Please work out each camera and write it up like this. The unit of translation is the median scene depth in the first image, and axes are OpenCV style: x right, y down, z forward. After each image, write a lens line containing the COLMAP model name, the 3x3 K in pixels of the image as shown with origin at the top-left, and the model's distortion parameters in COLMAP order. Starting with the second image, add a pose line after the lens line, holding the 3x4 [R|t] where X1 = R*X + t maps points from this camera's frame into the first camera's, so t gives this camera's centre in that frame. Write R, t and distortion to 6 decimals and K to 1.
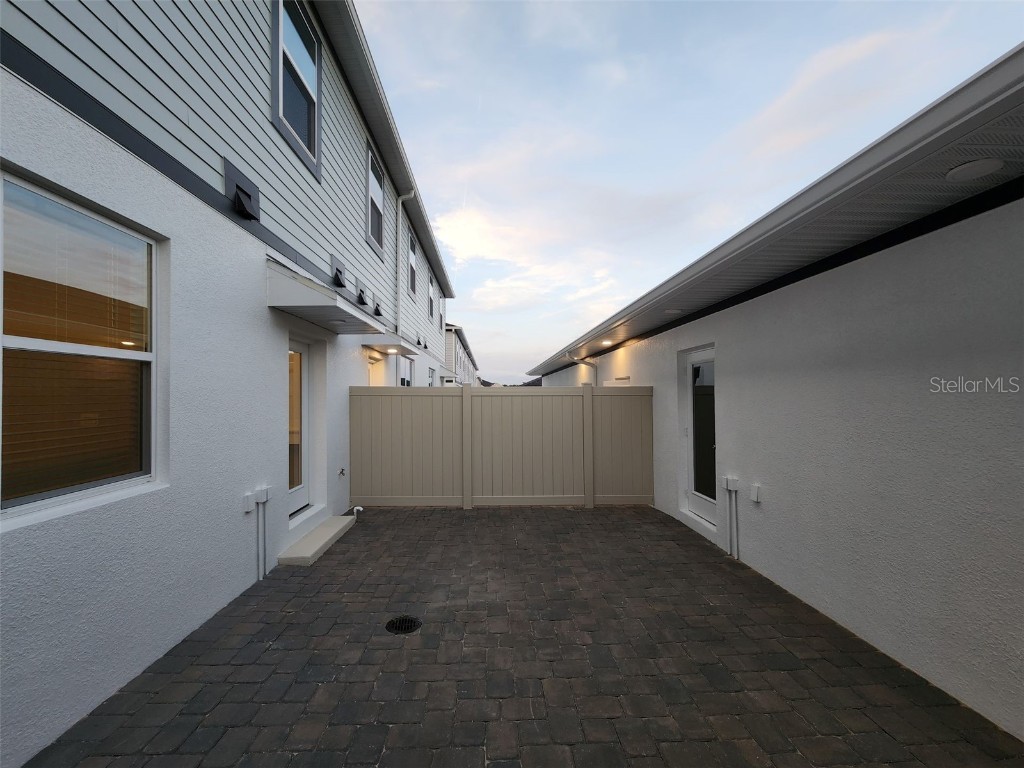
lens RADIAL K [[418.7, 0, 501.1], [0, 418.7, 388.8], [0, 0, 1]] dist [-0.003260, 0.000331]
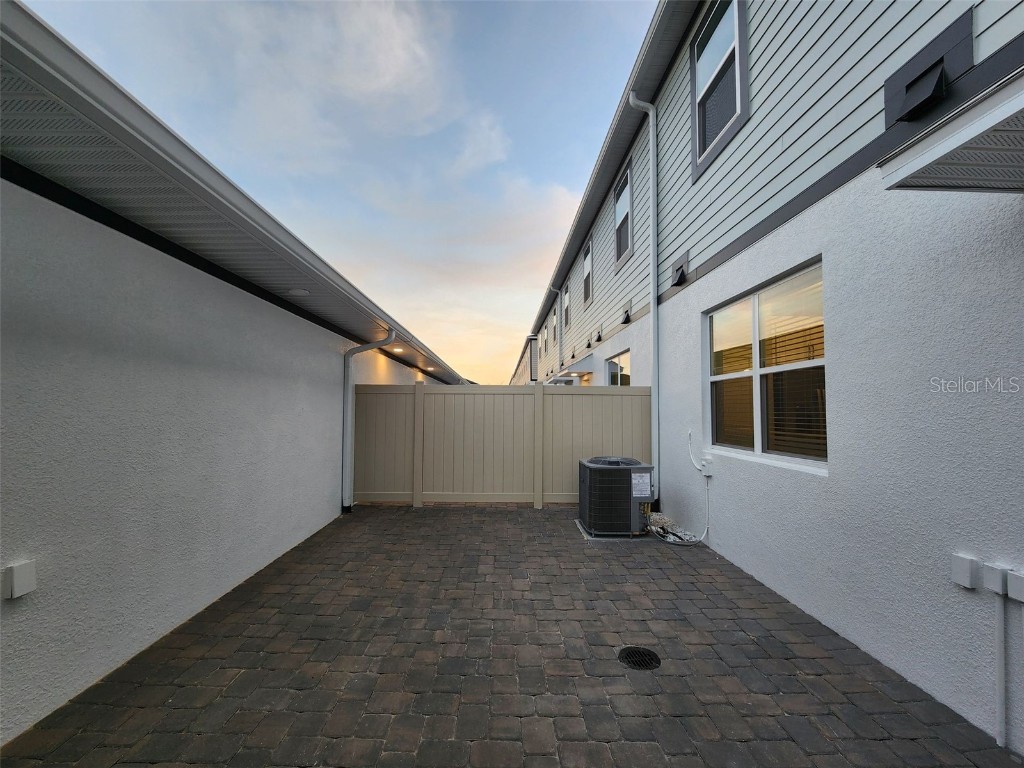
lens RADIAL K [[418.7, 0, 501.1], [0, 418.7, 388.8], [0, 0, 1]] dist [-0.003260, 0.000331]
pose [[-0.999702, -0.000067, 0.024423, 0.033097], [-0.001771, 0.997563, -0.069748, 0.081196], [-0.024359, -0.069770, -0.997266, 2.119830]]
